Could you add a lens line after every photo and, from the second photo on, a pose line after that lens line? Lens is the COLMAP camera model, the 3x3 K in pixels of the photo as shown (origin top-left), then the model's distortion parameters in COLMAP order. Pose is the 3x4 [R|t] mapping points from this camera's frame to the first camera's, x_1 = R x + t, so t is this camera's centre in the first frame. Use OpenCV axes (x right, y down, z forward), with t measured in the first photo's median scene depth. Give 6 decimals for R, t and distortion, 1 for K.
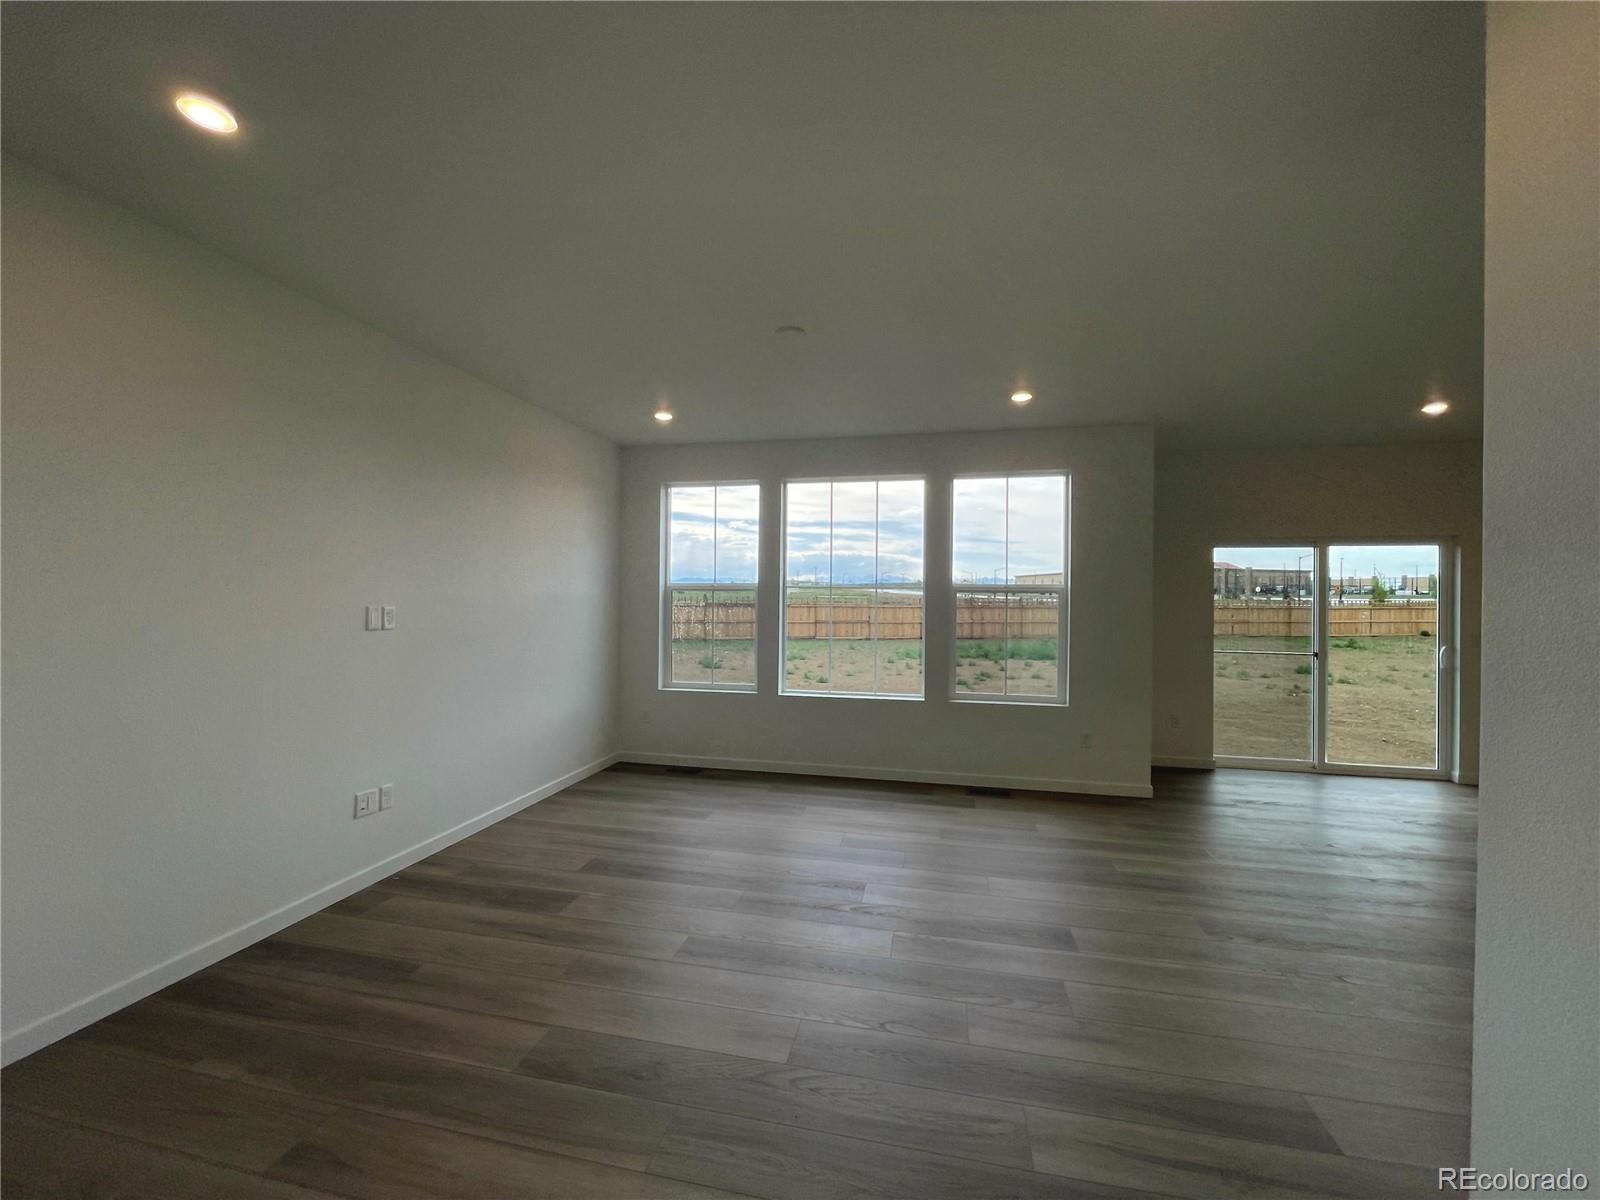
lens RADIAL K [[655.3, 0, 799.1], [0, 655.3, 599.3], [0, 0, 1]] dist [-0.000544, -0.000020]
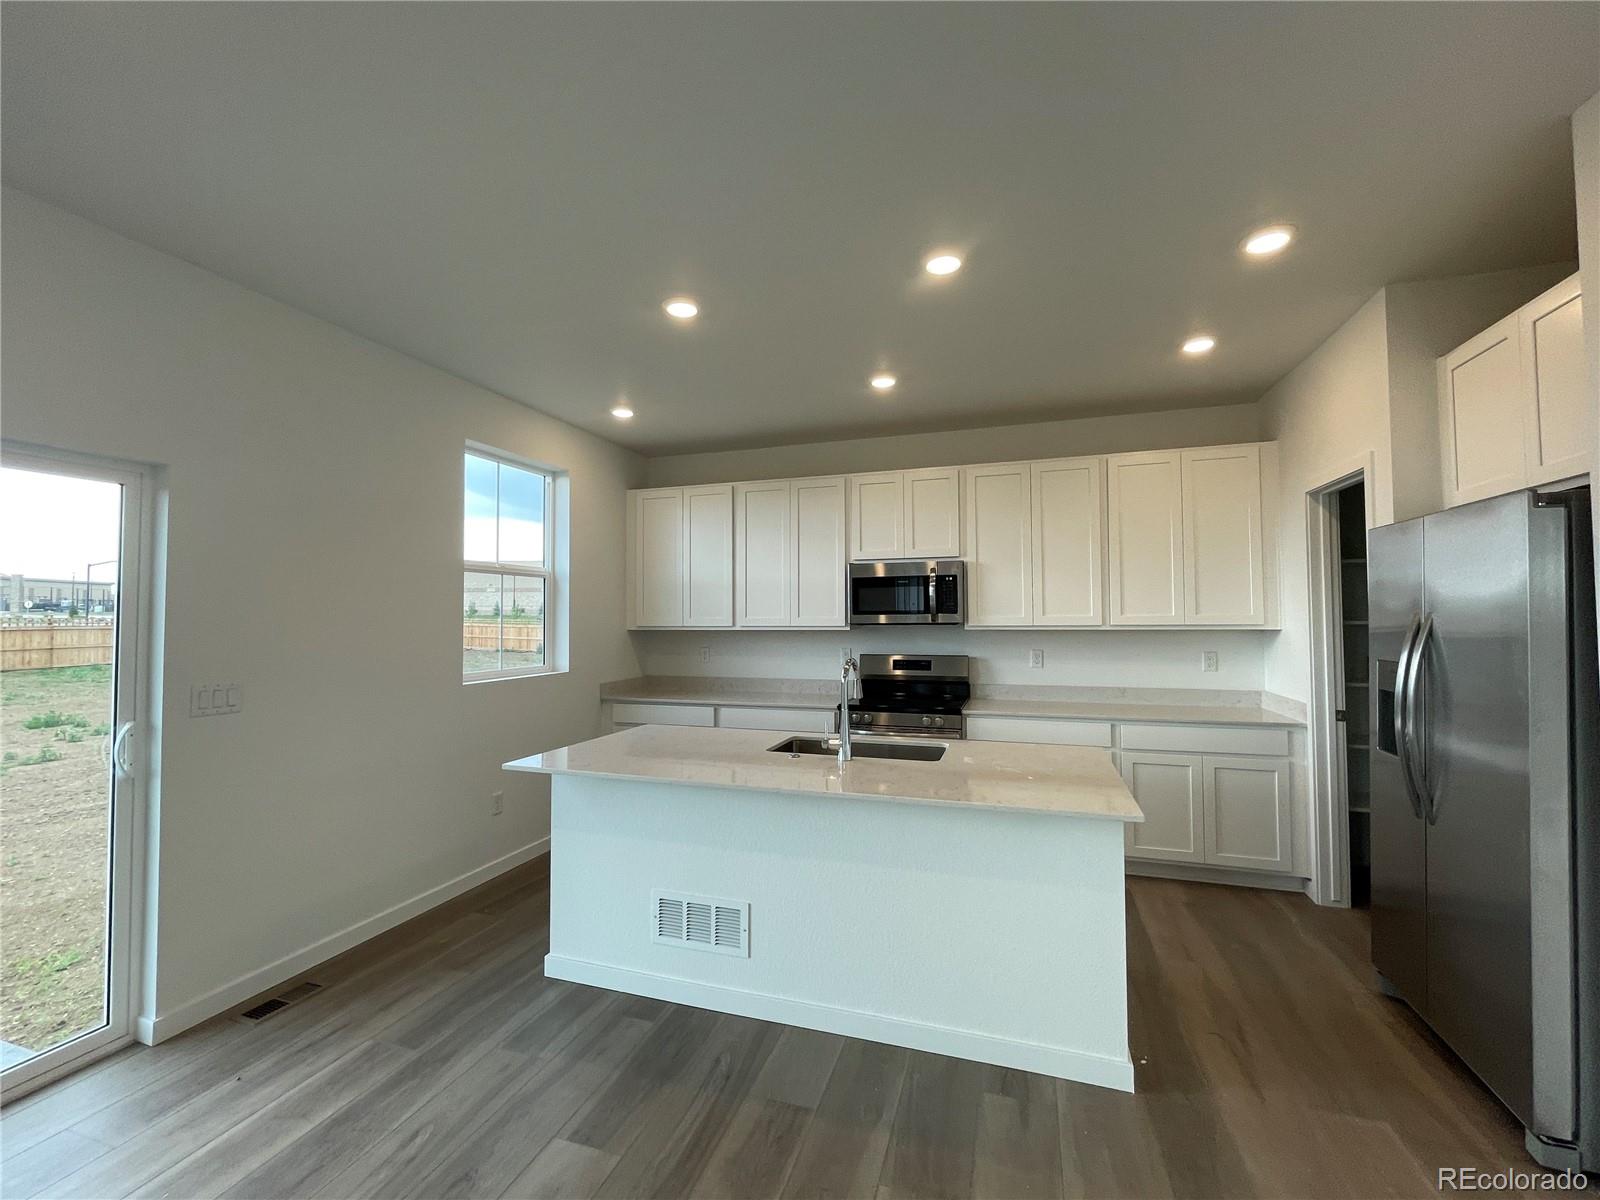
lens RADIAL K [[655.3, 0, 802.2], [0, 655.3, 599.2], [0, 0, 1]] dist [-0.000544, -0.000020]
pose [[0.102385, 0.020007, 0.994544, 0.113614], [0.006375, 0.999764, -0.020768, 0.000786], [-0.994724, 0.008466, 0.102233, 0.097979]]
